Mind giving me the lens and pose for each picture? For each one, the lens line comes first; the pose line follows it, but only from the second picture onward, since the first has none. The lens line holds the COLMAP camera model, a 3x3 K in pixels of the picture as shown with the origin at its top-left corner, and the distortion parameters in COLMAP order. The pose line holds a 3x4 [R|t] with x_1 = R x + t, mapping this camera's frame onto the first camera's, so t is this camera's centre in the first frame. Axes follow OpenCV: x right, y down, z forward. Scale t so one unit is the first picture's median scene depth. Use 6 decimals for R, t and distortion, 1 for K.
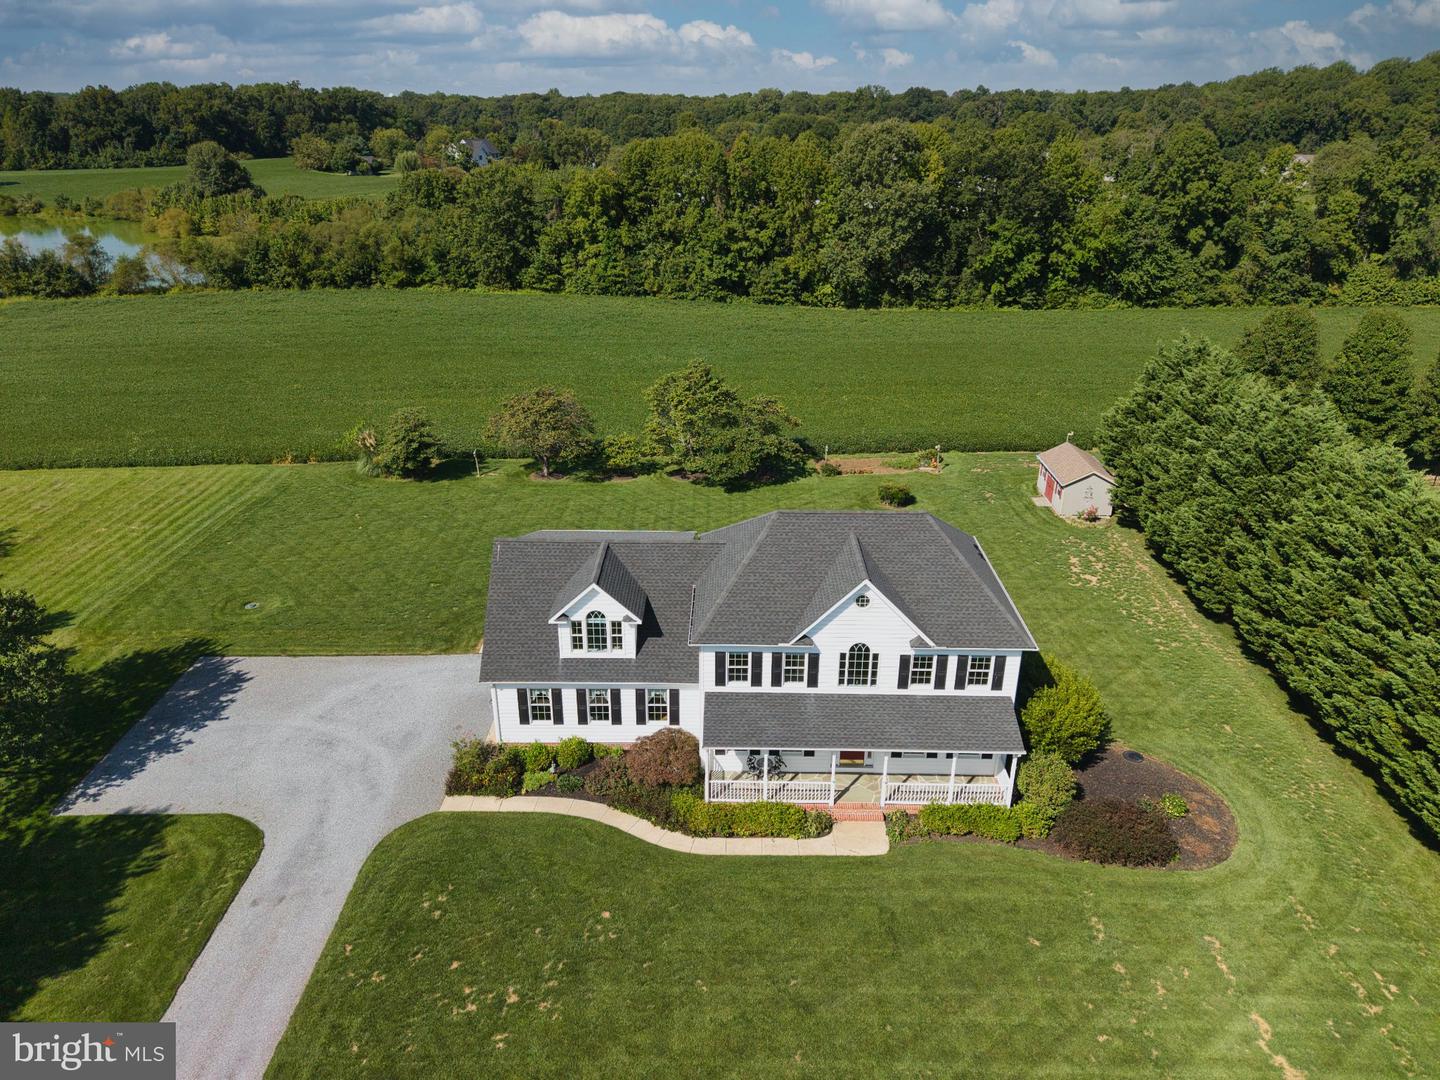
lens RADIAL K [[969.1, 0, 719.5], [0, 969.1, 546.3], [0, 0, 1]] dist [0.026869, -0.019225]
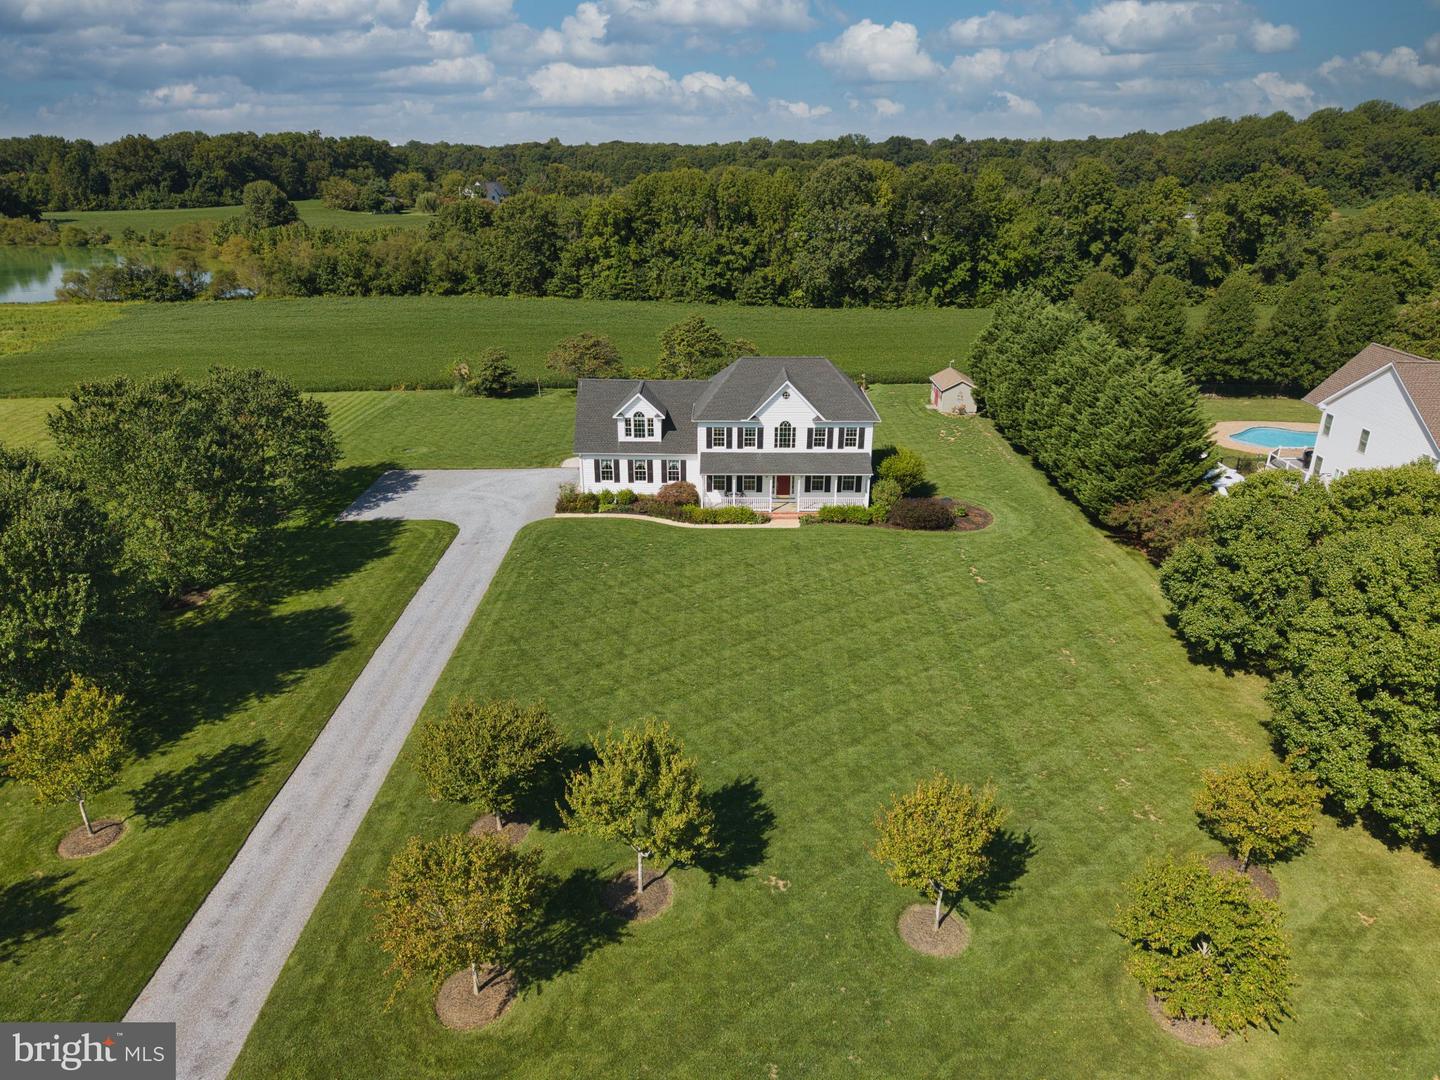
lens RADIAL K [[969.1, 0, 716.9], [0, 969.1, 546.6], [0, 0, 1]] dist [0.026869, -0.019225]
pose [[0.999990, -0.002584, 0.003757, 0.002141], [0.002741, 0.999097, -0.042396, 0.107475], [-0.003644, 0.042406, 0.999094, -0.210840]]
